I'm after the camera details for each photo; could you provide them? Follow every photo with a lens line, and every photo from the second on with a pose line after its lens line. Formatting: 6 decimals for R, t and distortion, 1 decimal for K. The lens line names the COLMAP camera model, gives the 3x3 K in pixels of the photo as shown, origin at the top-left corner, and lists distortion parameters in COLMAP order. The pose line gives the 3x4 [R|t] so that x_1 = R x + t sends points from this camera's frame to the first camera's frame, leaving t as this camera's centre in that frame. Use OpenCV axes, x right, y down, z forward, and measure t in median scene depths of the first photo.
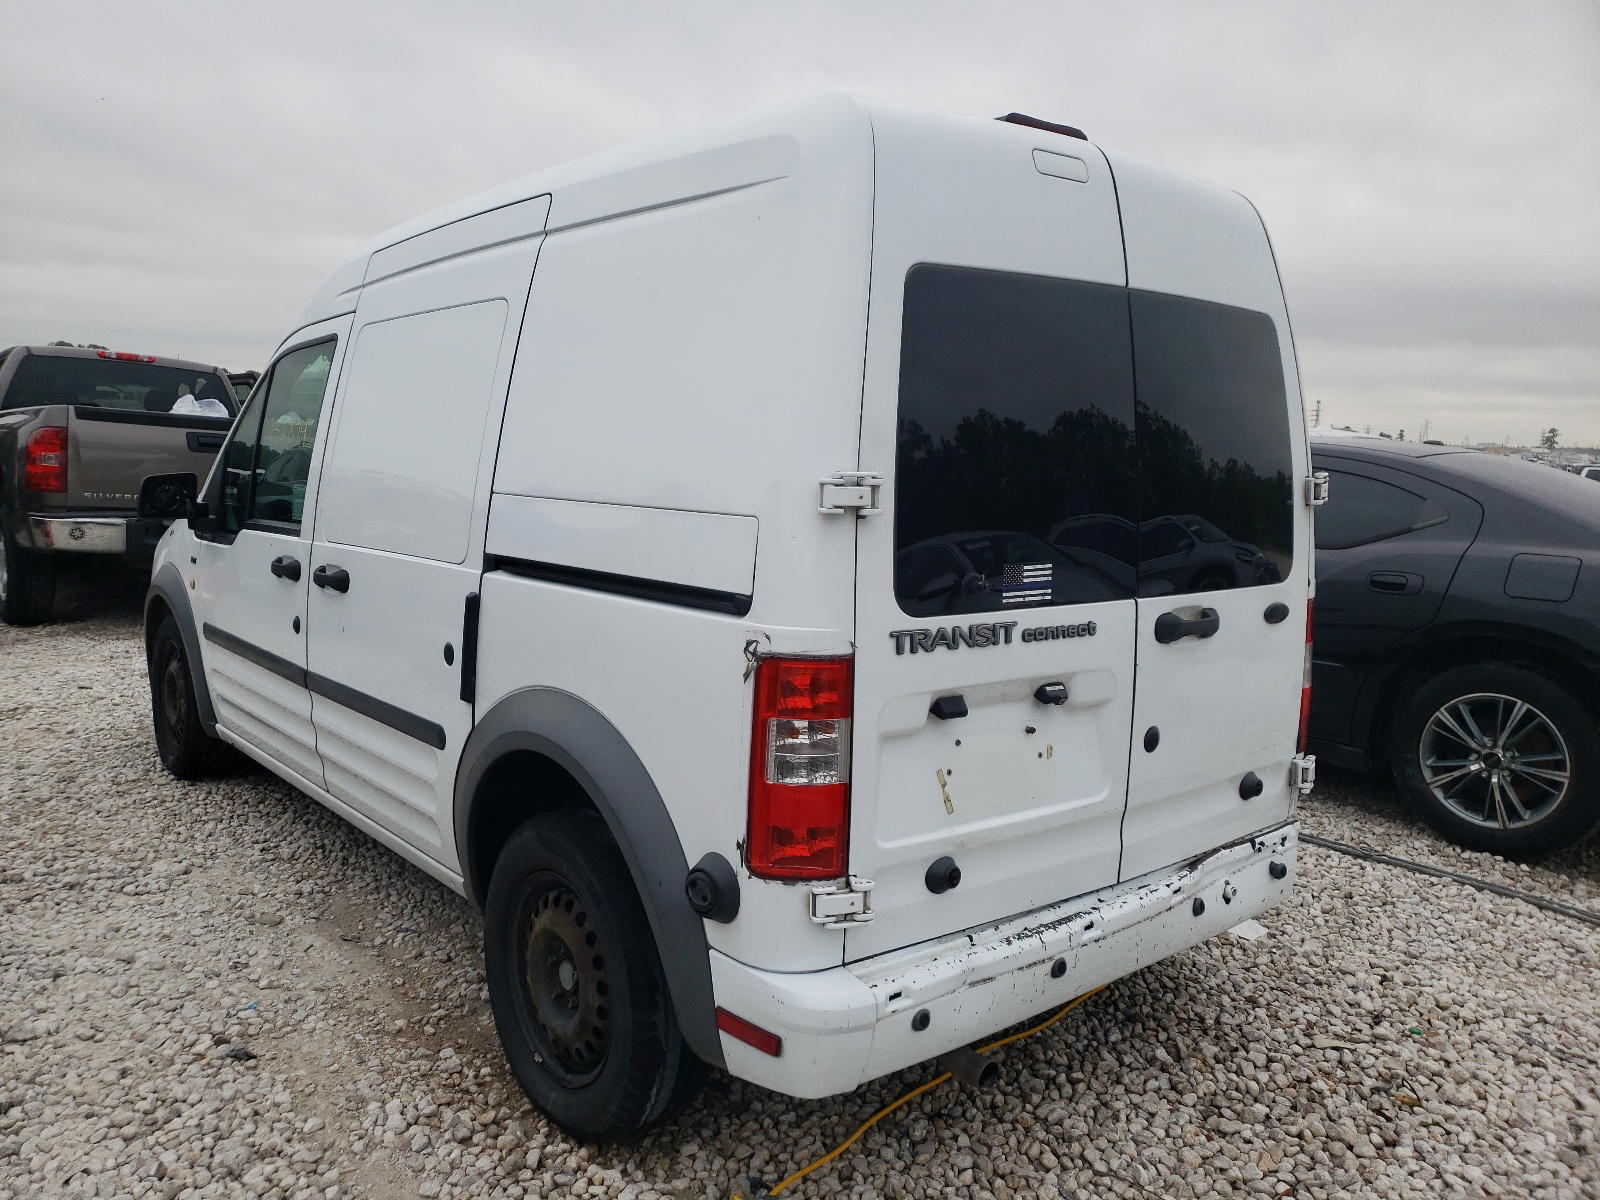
lens RADIAL K [[1230.4, 0, 799.9], [0, 1230.4, 572.5], [0, 0, 1]] dist [0.005477, -0.000112]
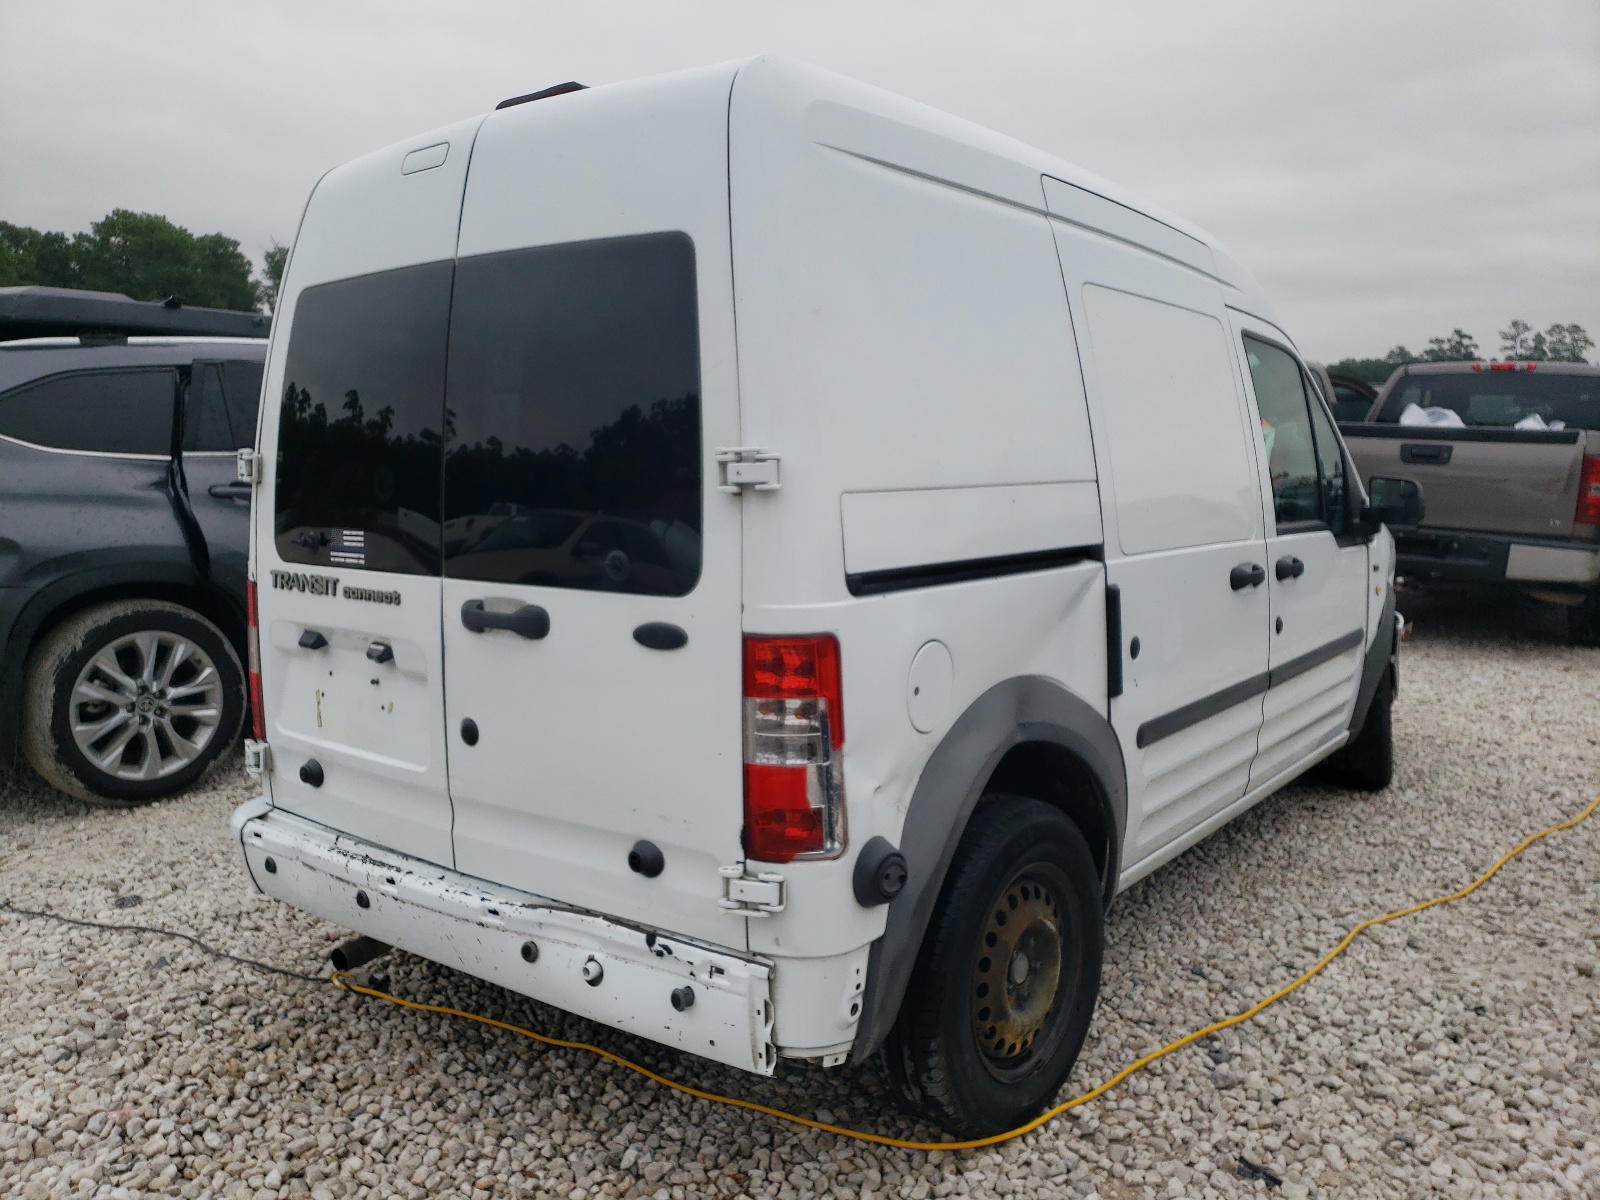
lens RADIAL K [[1311.5, 0, 800.0], [0, 1311.5, 600.0], [0, 0, 1]] dist [-0.003824, -0.002107]
pose [[0.209857, 0.082398, -0.974254, 1.396381], [-0.088712, 0.993937, 0.064954, -0.056014], [0.973699, 0.072797, 0.215895, 1.093176]]
